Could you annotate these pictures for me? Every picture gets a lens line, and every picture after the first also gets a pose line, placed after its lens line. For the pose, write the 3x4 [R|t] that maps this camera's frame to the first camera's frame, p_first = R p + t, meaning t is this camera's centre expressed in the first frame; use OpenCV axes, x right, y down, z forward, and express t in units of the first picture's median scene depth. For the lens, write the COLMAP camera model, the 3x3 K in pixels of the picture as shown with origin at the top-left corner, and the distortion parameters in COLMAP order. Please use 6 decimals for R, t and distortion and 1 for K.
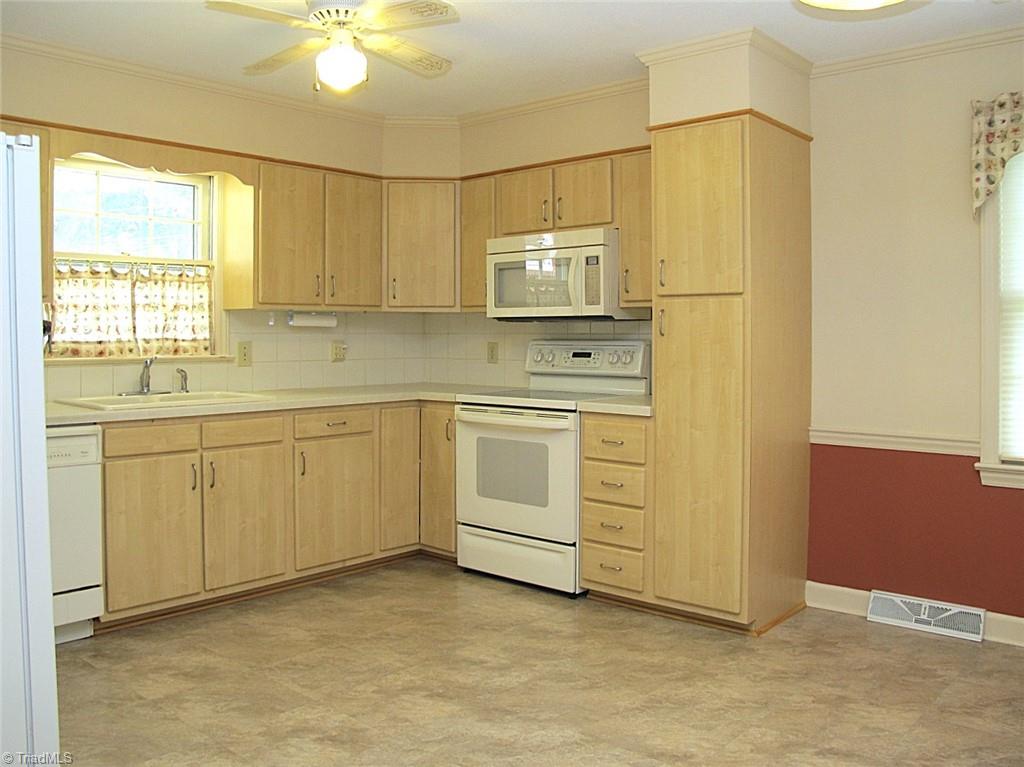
lens RADIAL K [[862.3, 0, 512.0], [0, 862.3, 376.7], [0, 0, 1]] dist [-0.112686, 0.033377]
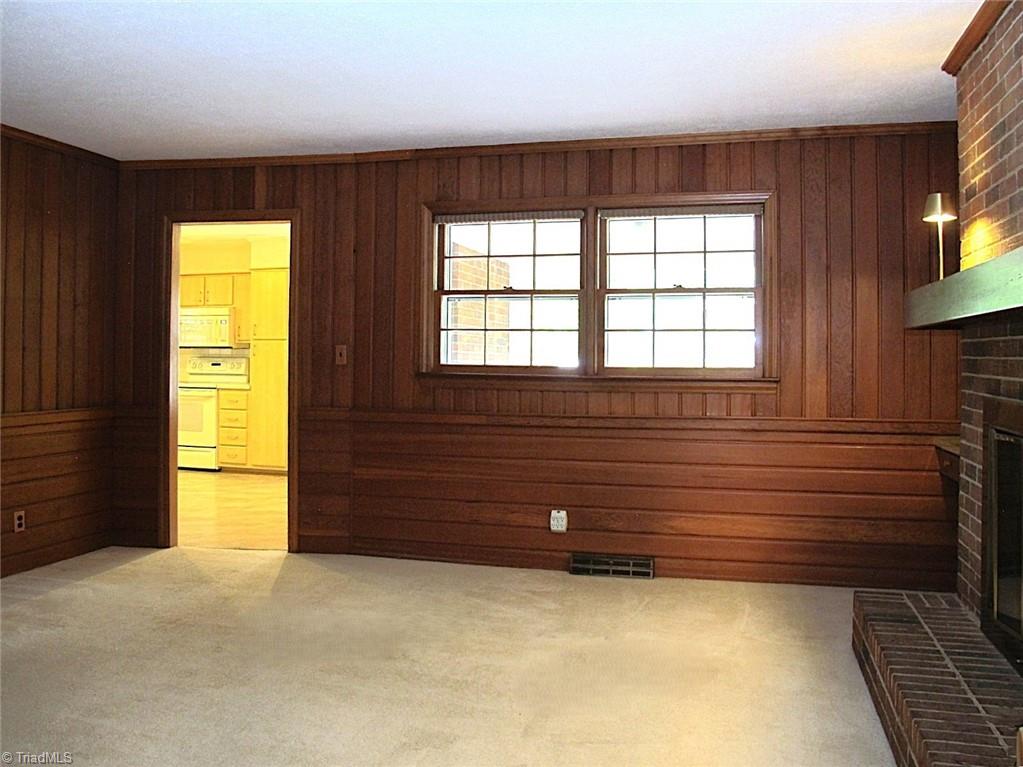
lens RADIAL K [[861.4, 0, 512.9], [0, 861.4, 372.8], [0, 0, 1]] dist [-0.112686, 0.033377]
pose [[0.896664, 0.008977, 0.442621, -0.299658], [0.001967, 0.999704, -0.024259, 0.075189], [-0.442708, 0.022623, 0.896380, -1.883944]]
